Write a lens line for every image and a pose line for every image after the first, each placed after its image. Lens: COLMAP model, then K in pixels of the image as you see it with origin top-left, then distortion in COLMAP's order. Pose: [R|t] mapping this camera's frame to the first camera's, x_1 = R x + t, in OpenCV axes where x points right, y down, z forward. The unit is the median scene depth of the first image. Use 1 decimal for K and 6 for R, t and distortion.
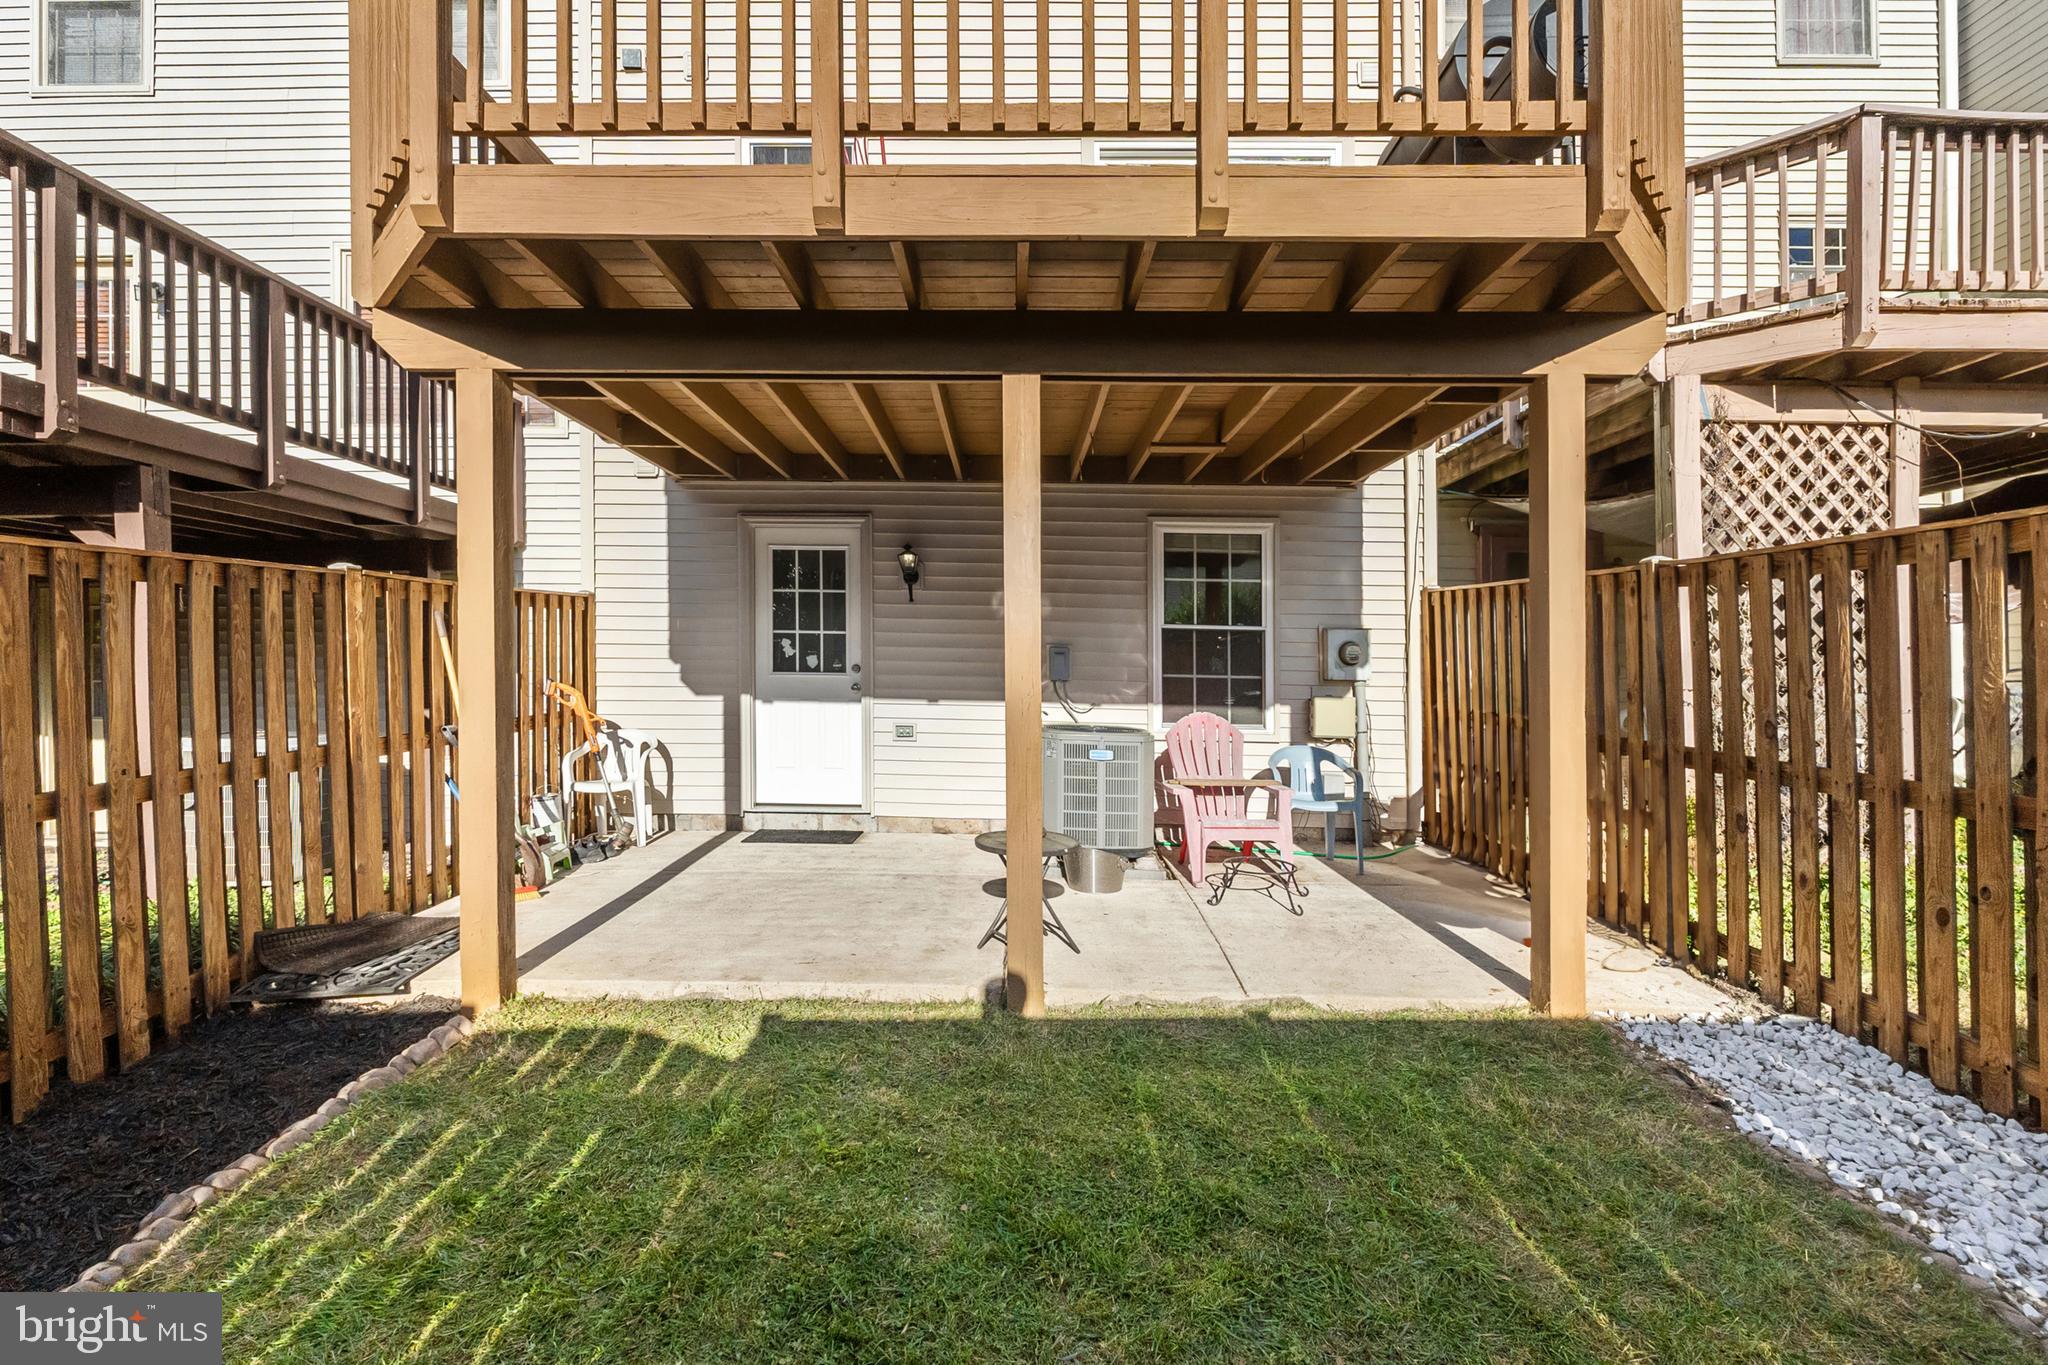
lens RADIAL K [[933.2, 0, 1024.0], [0, 933.2, 682.5], [0, 0, 1]] dist [0.012935, 0.000445]
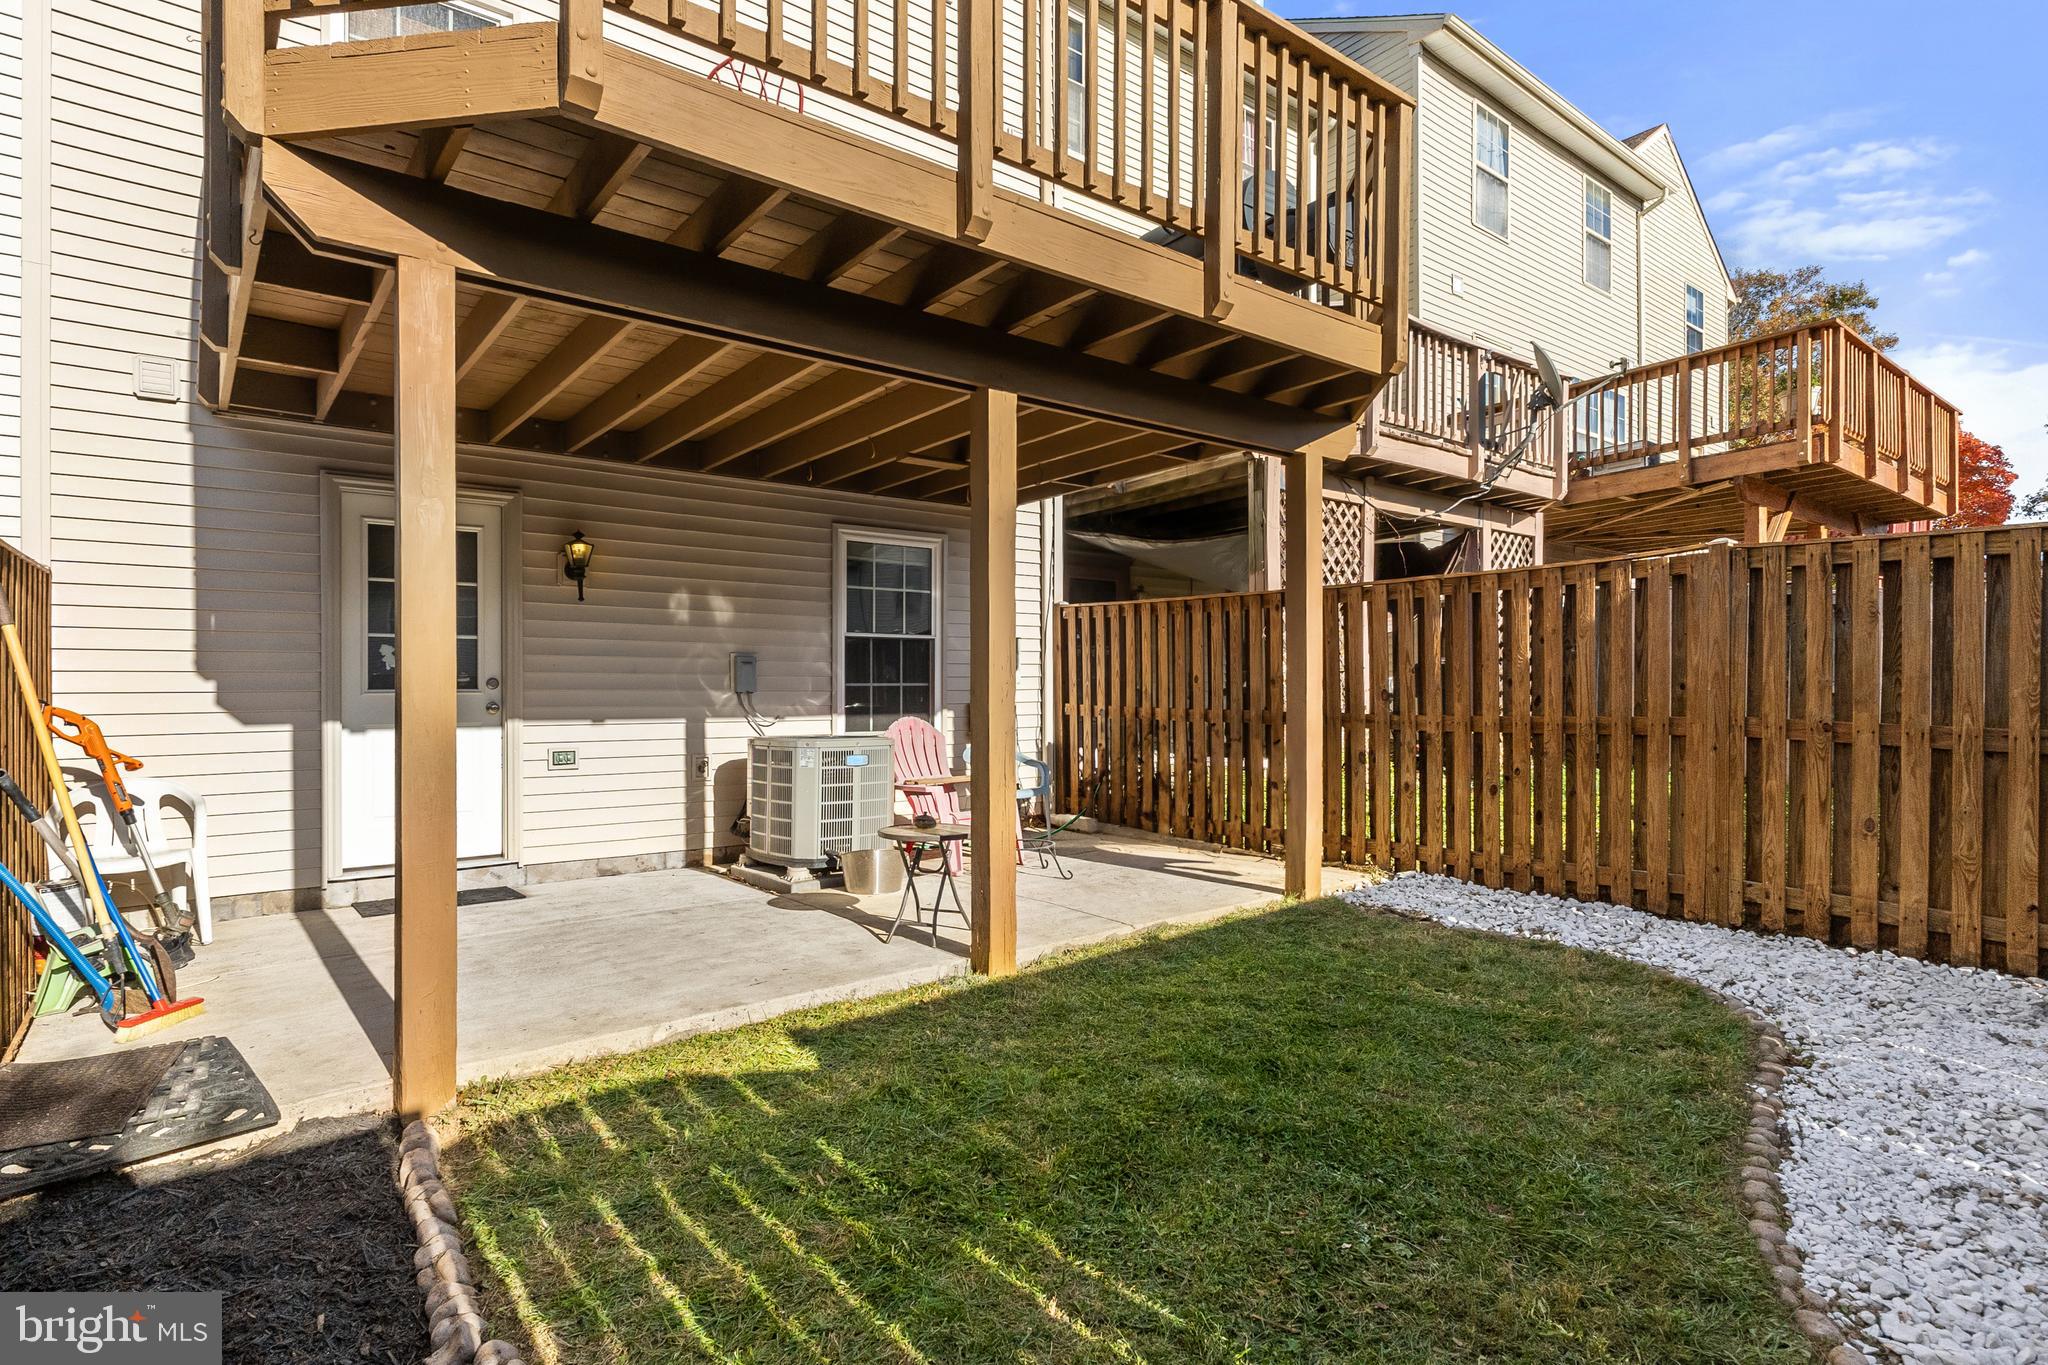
lens RADIAL K [[1052.0, 0, 1035.6], [0, 1052.0, 756.3], [0, 0, 1]] dist [0.001476, 0.000553]
pose [[0.762209, -0.058849, 0.644650, -0.496139], [0.034709, 0.998142, 0.050080, 0.022897], [-0.646400, -0.015796, 0.762836, 0.020386]]
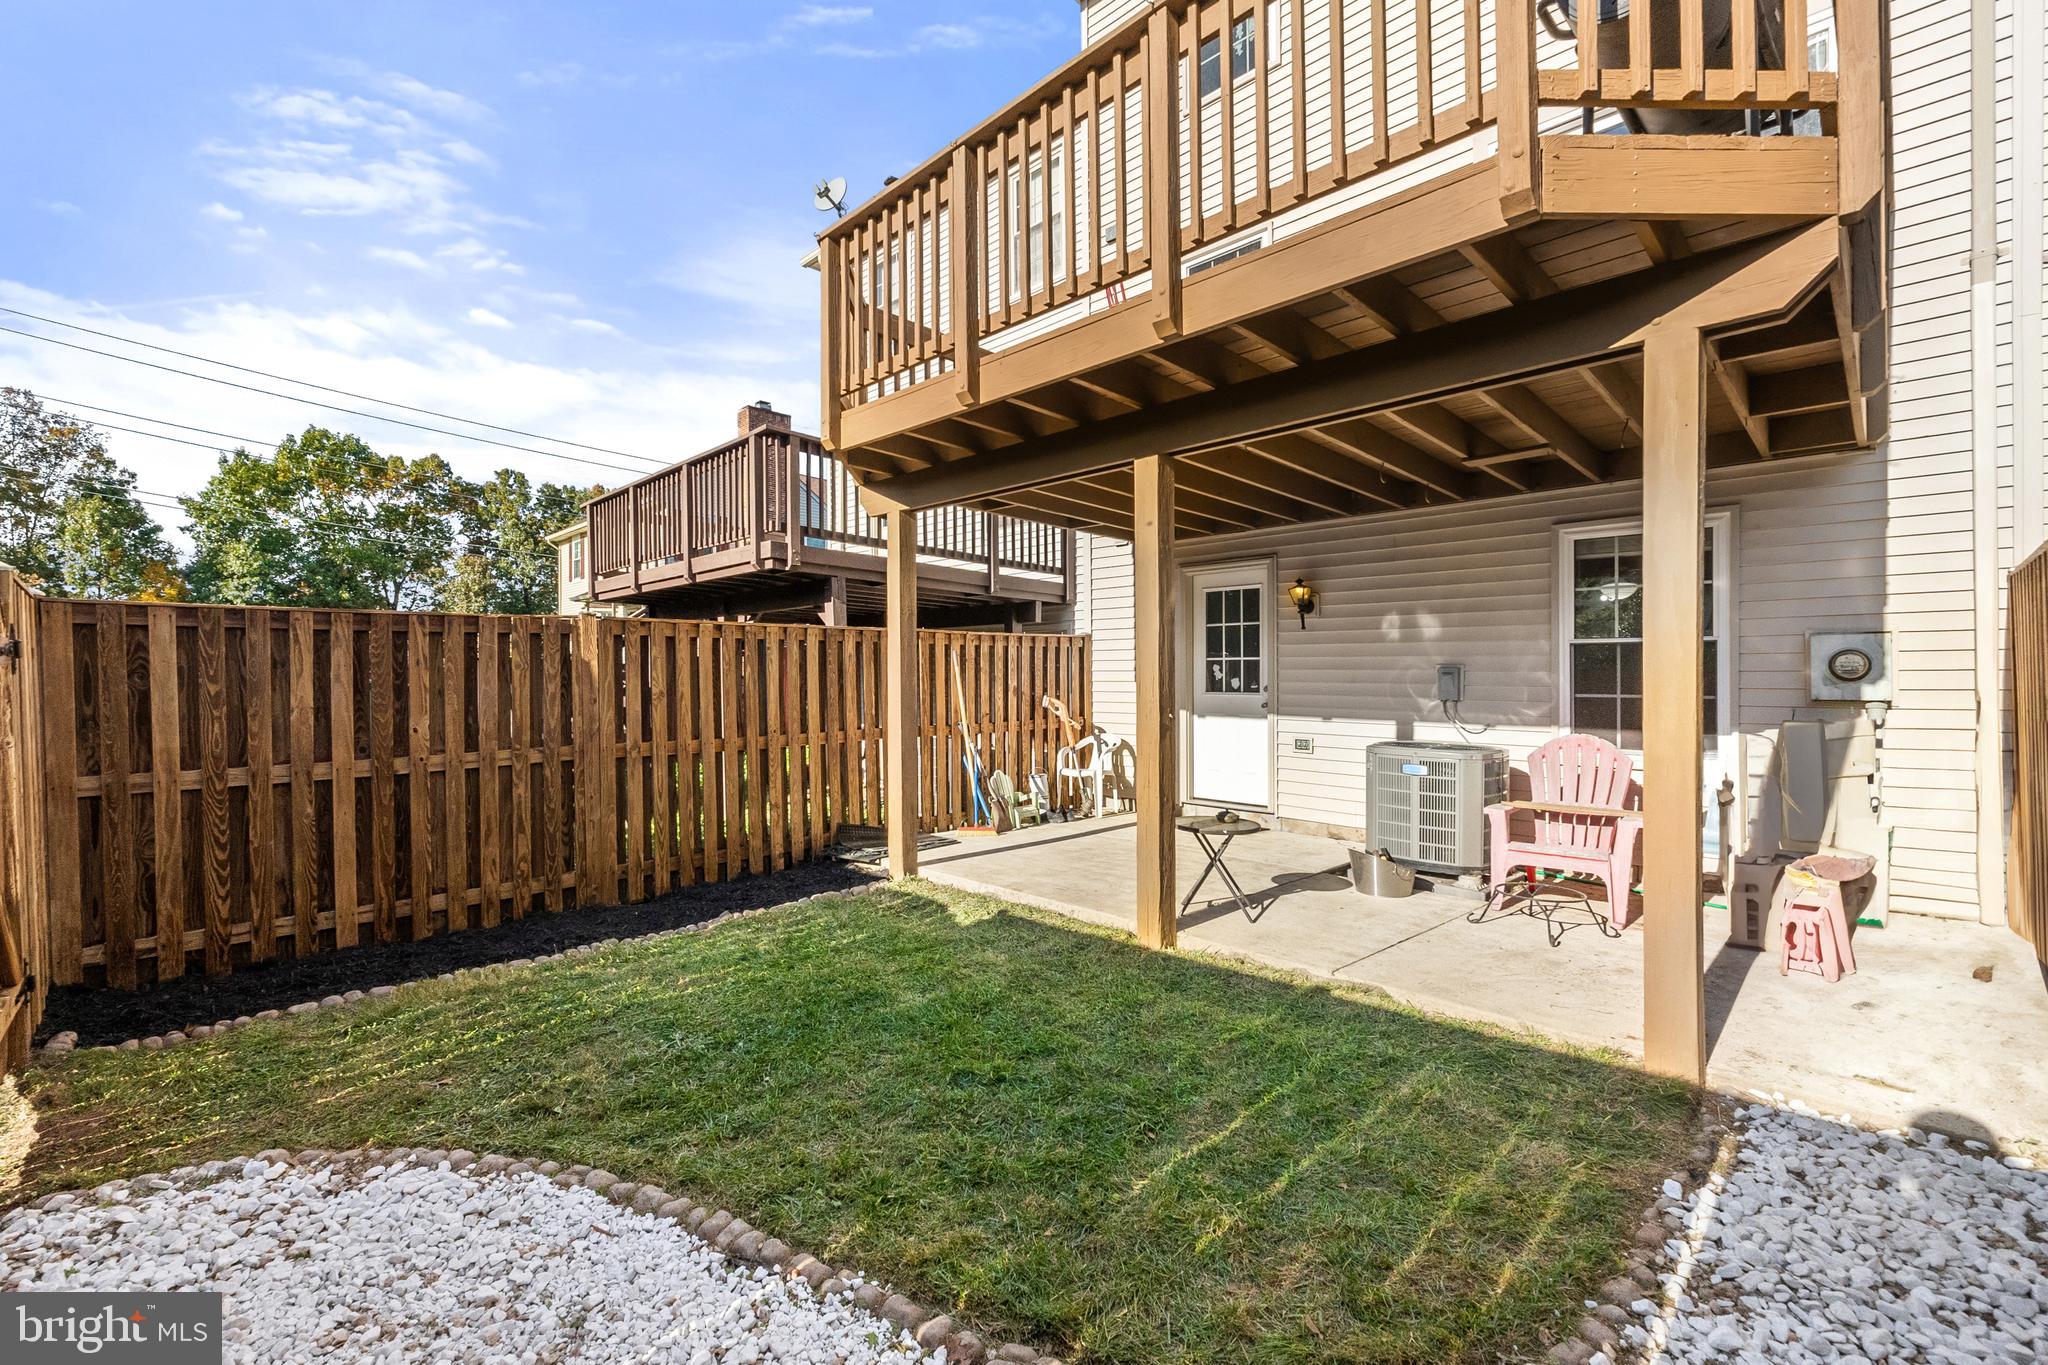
lens RADIAL K [[869.3, 0, 1011.1], [0, 869.3, 752.9], [0, 0, 1]] dist [-0.000647, 0.000136]
pose [[0.710330, 0.049097, -0.702155, 0.440399], [-0.013791, 0.998344, 0.055856, 0.010400], [0.703734, -0.029993, 0.709830, -0.002072]]
